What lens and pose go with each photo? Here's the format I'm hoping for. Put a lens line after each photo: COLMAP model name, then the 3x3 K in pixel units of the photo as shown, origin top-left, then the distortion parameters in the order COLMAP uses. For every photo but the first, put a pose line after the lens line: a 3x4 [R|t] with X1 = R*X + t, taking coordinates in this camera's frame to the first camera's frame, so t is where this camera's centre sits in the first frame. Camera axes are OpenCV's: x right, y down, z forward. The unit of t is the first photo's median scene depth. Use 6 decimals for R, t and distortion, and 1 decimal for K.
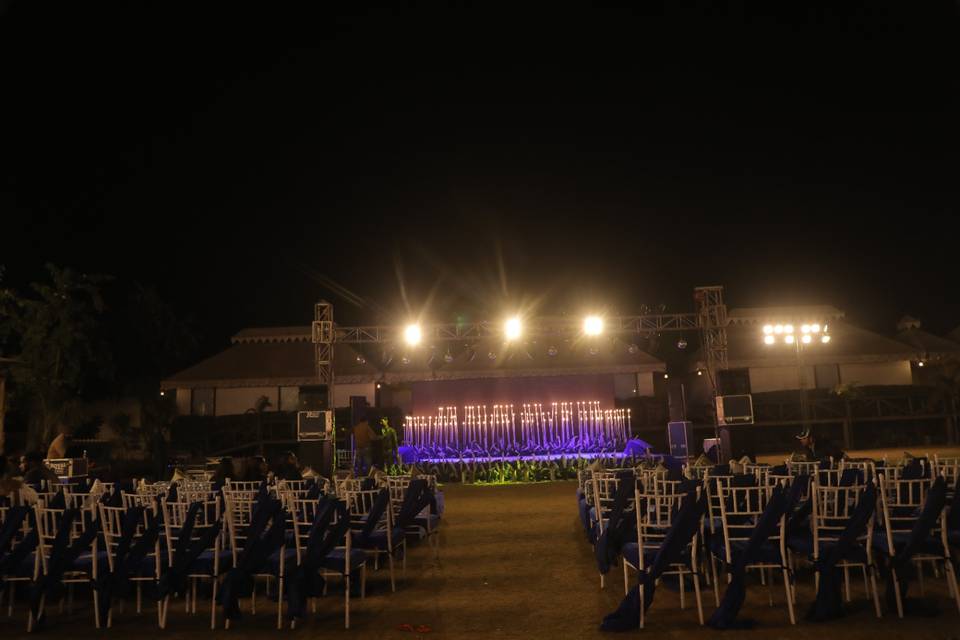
lens RADIAL K [[648.5, 0, 480.0], [0, 648.5, 320.0], [0, 0, 1]] dist [-0.087038, 0.052585]
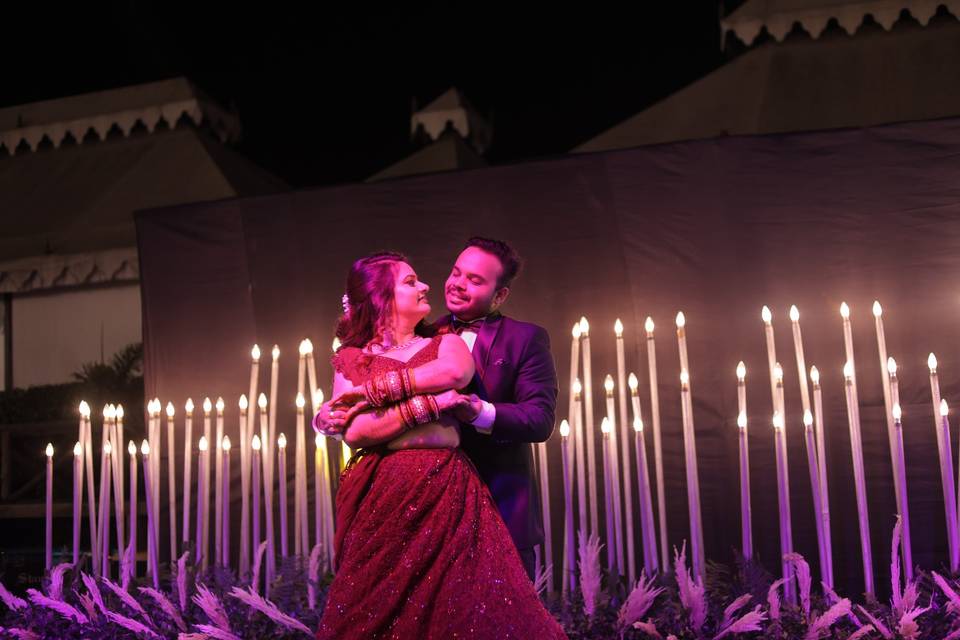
lens RADIAL K [[1390.1, 0, 480.0], [0, 1390.1, 320.0], [0, 0, 1]] dist [-0.121019, -0.132869]
pose [[0.950744, -0.034073, -0.308099, 0.103871], [0.057644, 0.996037, 0.067725, 0.107941], [0.304571, -0.082149, 0.948941, 0.680552]]
